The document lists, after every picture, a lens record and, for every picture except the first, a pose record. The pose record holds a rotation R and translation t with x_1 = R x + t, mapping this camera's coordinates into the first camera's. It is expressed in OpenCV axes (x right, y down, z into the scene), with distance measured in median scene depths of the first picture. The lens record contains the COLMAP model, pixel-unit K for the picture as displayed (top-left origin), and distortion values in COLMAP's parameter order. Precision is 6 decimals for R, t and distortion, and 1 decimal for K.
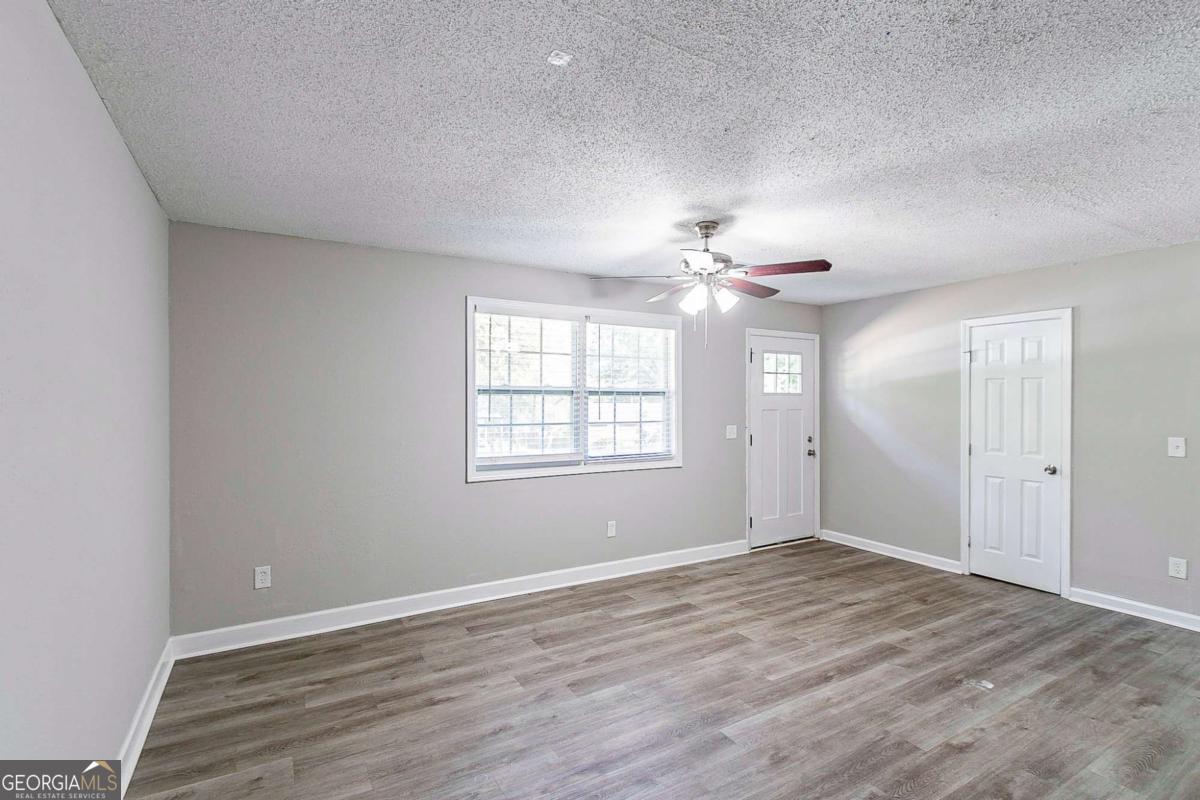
lens RADIAL K [[555.6, 0, 589.6], [0, 555.6, 397.3], [0, 0, 1]] dist [-0.003041, -0.000345]
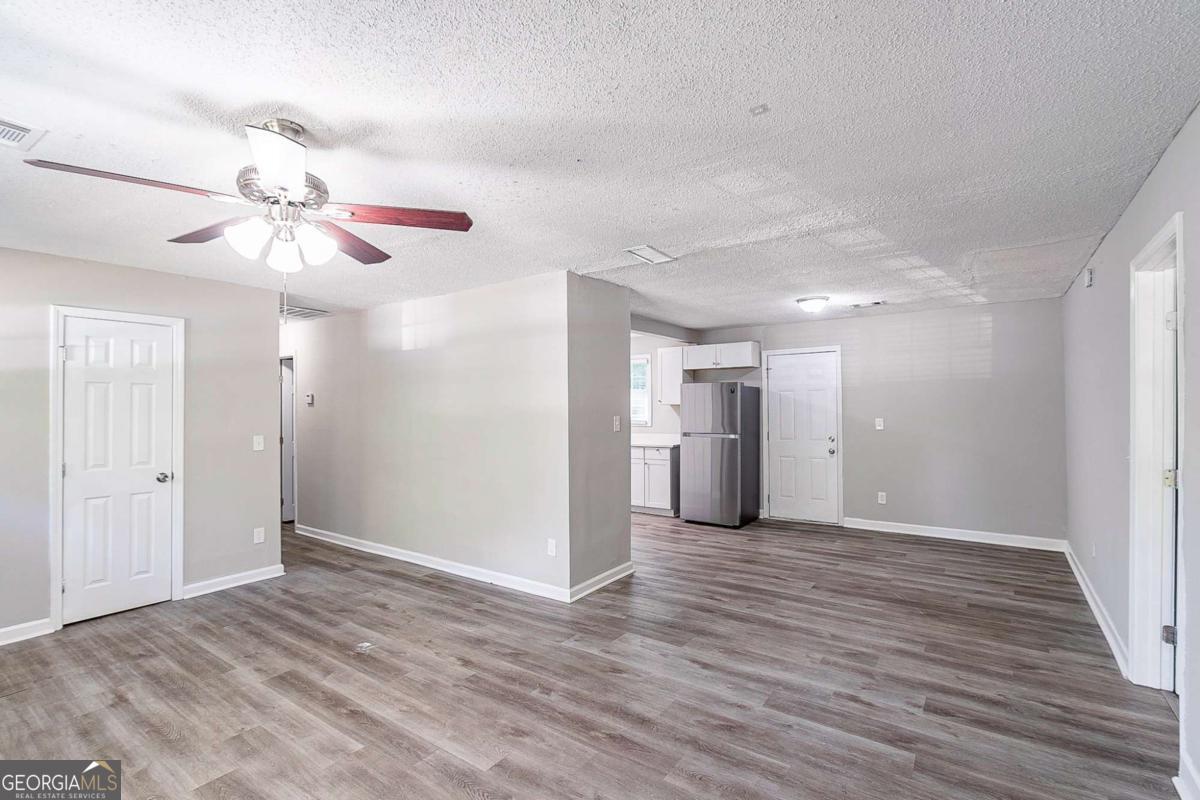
lens RADIAL K [[555.6, 0, 587.1], [0, 555.6, 406.3], [0, 0, 1]] dist [-0.003041, -0.000345]
pose [[-0.410781, 0.003075, 0.911729, -0.438509], [0.001492, 0.999995, -0.002701, 0.008024], [-0.911733, 0.000250, -0.410784, 0.816621]]
